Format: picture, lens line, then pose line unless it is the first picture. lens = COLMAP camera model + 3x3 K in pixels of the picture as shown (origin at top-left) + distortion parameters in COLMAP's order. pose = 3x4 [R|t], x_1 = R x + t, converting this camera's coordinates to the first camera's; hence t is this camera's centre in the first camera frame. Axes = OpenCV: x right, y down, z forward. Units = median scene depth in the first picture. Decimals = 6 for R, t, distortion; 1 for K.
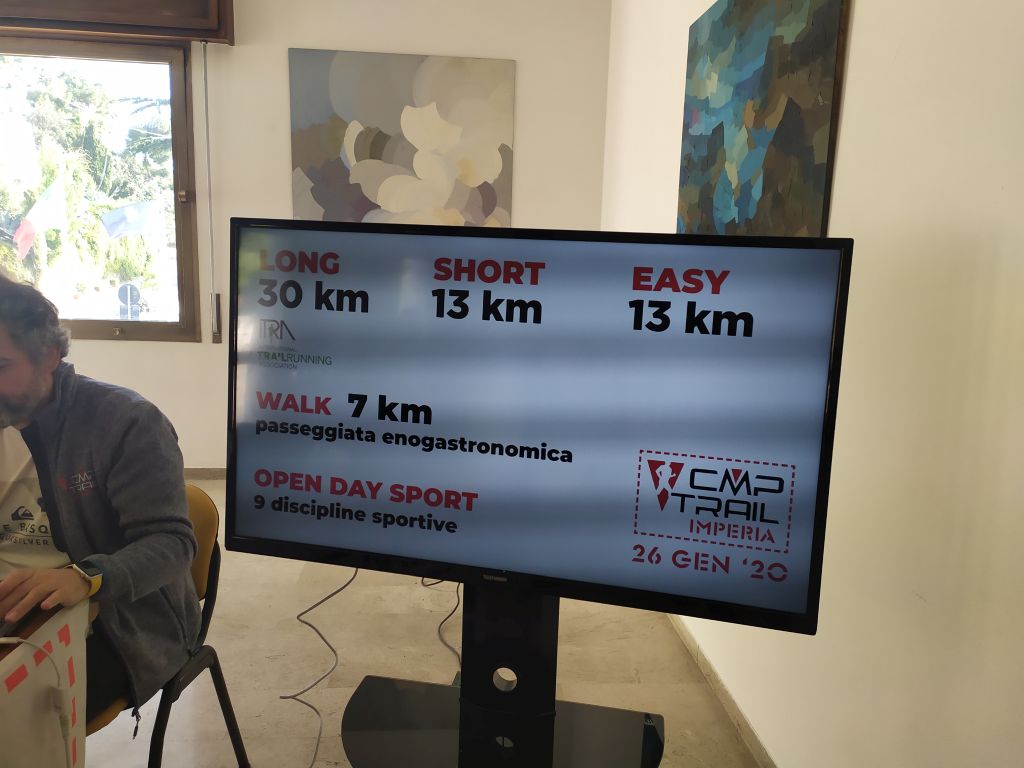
lens RADIAL K [[763.8, 0, 509.3], [0, 763.8, 379.0], [0, 0, 1]] dist [0.069041, -0.058467]
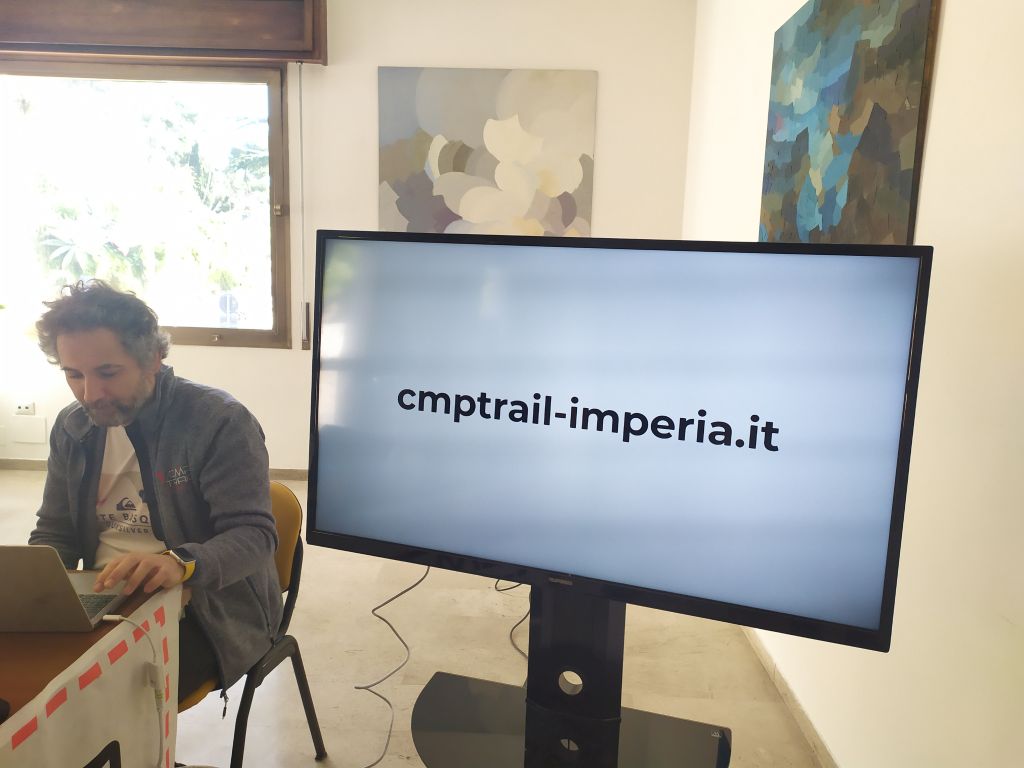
lens RADIAL K [[763.8, 0, 509.3], [0, 763.8, 379.0], [0, 0, 1]] dist [0.069041, -0.058467]
pose [[0.994405, 0.013492, -0.104774, 0.004700], [-0.014790, 0.999823, -0.011617, 0.001229], [0.104598, 0.013101, 0.994428, -0.006424]]
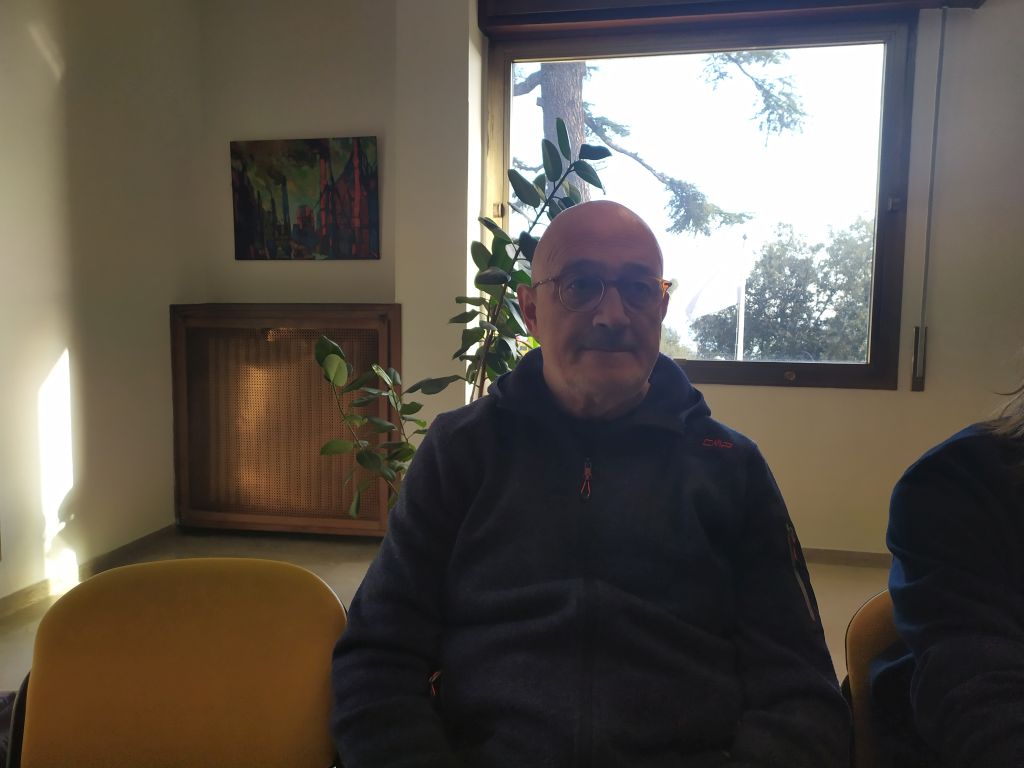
lens RADIAL K [[763.8, 0, 509.3], [0, 763.8, 379.0], [0, 0, 1]] dist [0.069041, -0.058467]
pose [[0.967294, 0.000463, -0.253657, -0.634698], [-0.020126, 0.996986, -0.074927, 0.008808], [0.252858, 0.077581, 0.964388, 0.162992]]
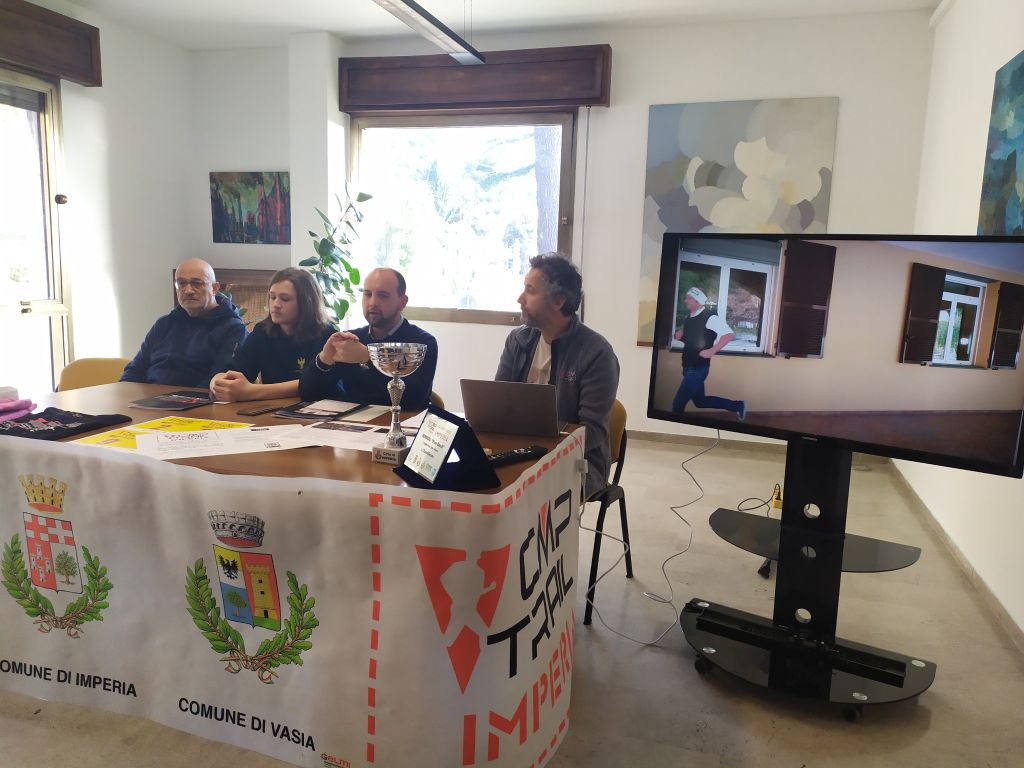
lens RADIAL K [[757.0, 0, 513.9], [0, 757.0, 376.3], [0, 0, 1]] dist [0.075507, -0.062854]
pose [[0.930967, 0.048937, -0.361808, -0.008496], [-0.056947, 0.998311, -0.011501, 0.060280], [0.360634, 0.031311, 0.932182, -0.284195]]
